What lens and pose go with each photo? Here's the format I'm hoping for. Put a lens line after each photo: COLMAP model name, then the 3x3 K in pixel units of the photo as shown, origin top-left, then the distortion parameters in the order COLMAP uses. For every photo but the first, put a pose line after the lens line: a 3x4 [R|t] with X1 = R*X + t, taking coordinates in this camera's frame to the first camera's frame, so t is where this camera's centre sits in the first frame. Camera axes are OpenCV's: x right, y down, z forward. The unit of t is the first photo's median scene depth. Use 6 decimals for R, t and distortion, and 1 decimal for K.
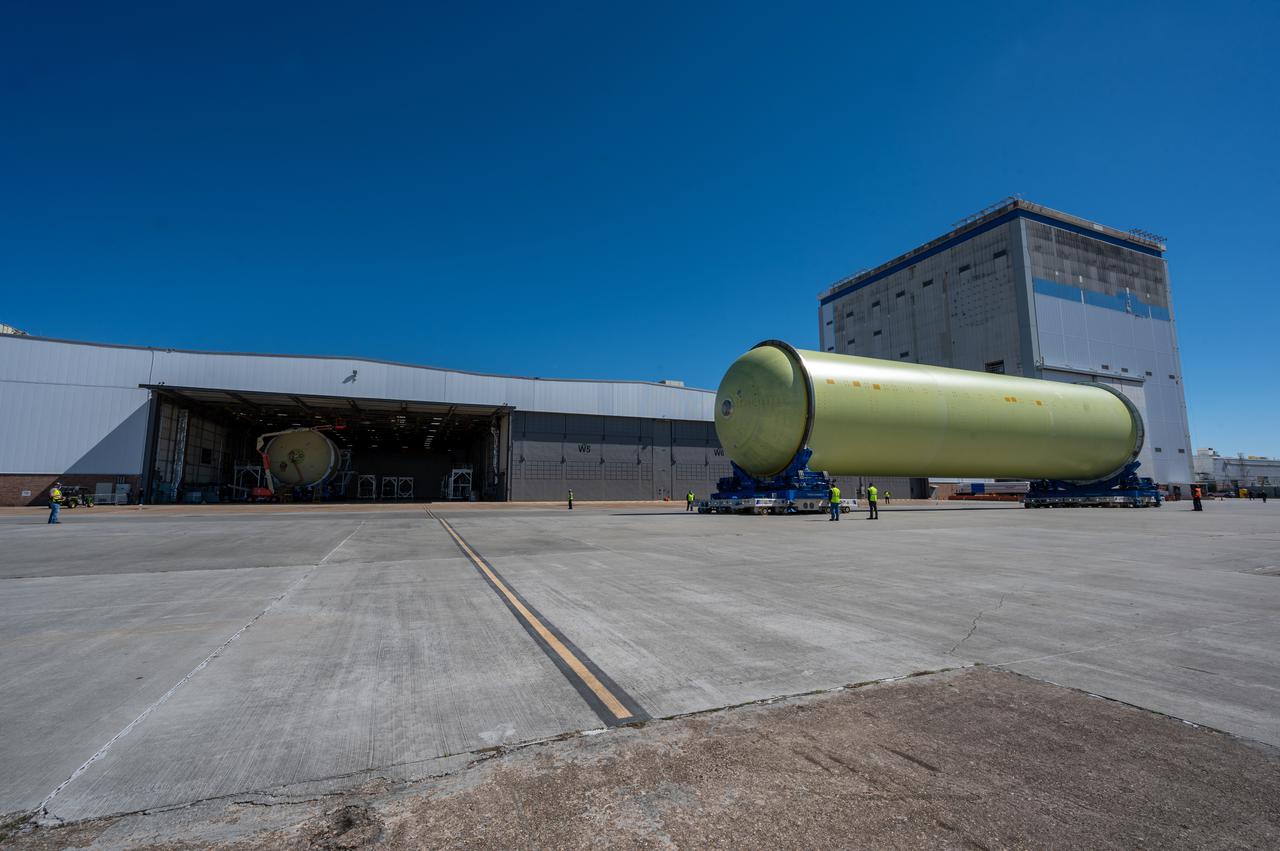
lens RADIAL K [[532.3, 0, 624.9], [0, 532.3, 427.3], [0, 0, 1]] dist [0.000331, 0.000086]
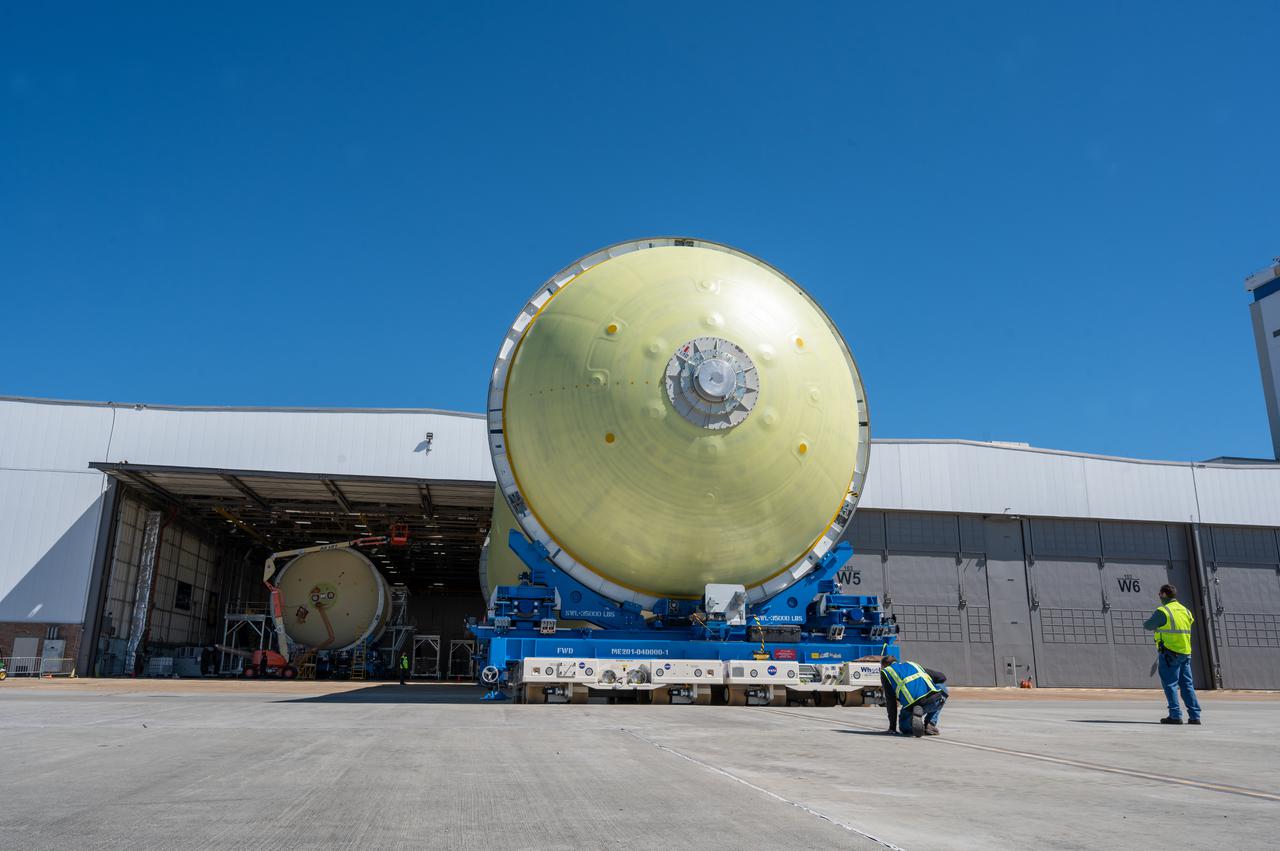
lens RADIAL K [[937.5, 0, 640.0], [0, 937.5, 425.5], [0, 0, 1]] dist [0.000878, -0.001709]
pose [[0.976794, -0.043903, -0.209631, -0.095433], [0.014409, 0.990019, -0.140198, 0.024812], [0.213693, 0.133924, 0.967677, 0.114553]]
